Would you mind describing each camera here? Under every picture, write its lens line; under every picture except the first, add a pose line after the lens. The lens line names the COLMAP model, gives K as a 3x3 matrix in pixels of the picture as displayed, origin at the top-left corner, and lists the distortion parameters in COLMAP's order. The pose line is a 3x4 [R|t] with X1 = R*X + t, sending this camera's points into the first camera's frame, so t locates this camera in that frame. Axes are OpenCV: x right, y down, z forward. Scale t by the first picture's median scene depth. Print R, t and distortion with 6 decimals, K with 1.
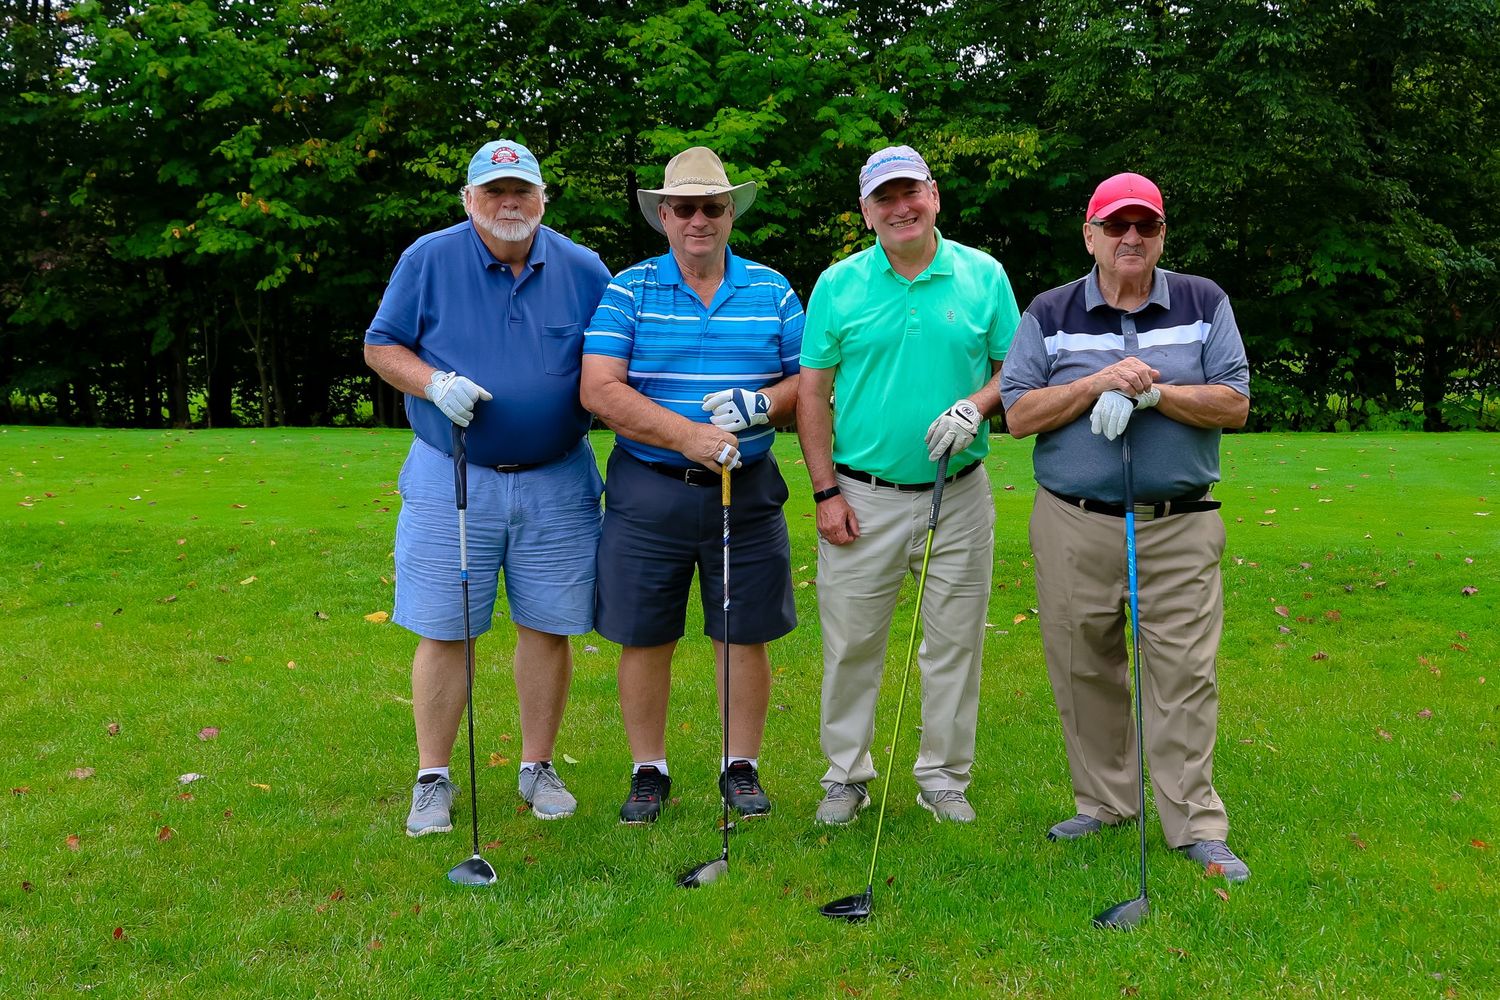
lens RADIAL K [[1683.3, 0, 750.0], [0, 1683.3, 500.0], [0, 0, 1]] dist [-0.008300, -0.029949]
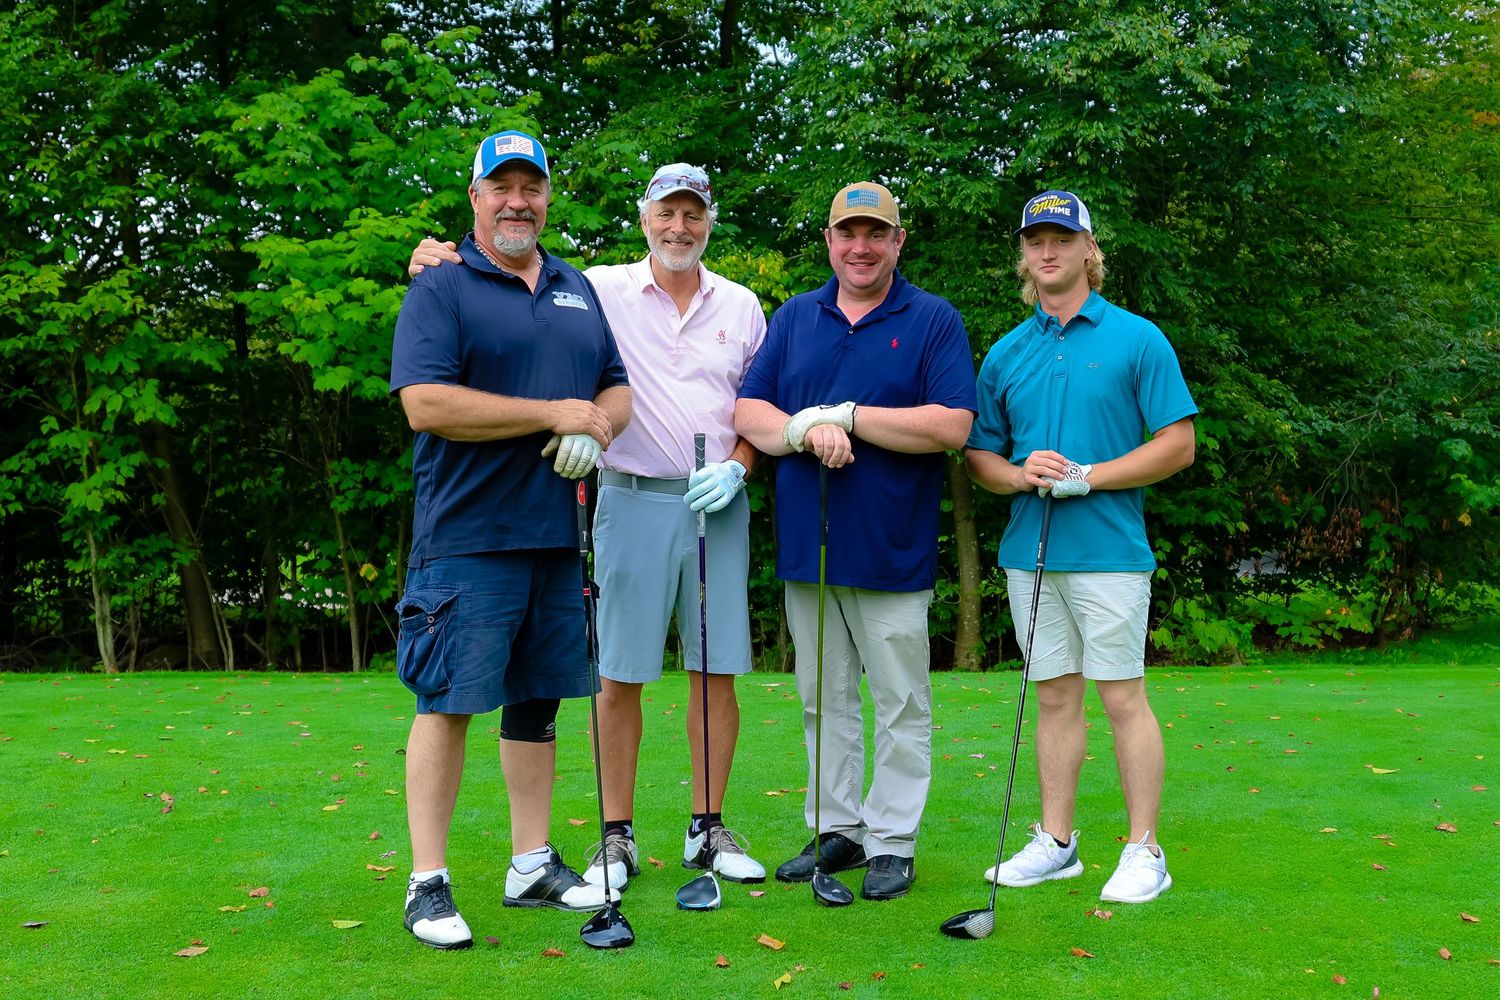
lens RADIAL K [[1778.5, 0, 750.0], [0, 1778.5, 500.0], [0, 0, 1]] dist [0.068653, -0.262979]
pose [[0.982605, 0.001264, 0.185705, 0.006752], [0.019362, 0.993830, -0.109215, -0.021043], [-0.184697, 0.110911, 0.976517, 0.222673]]
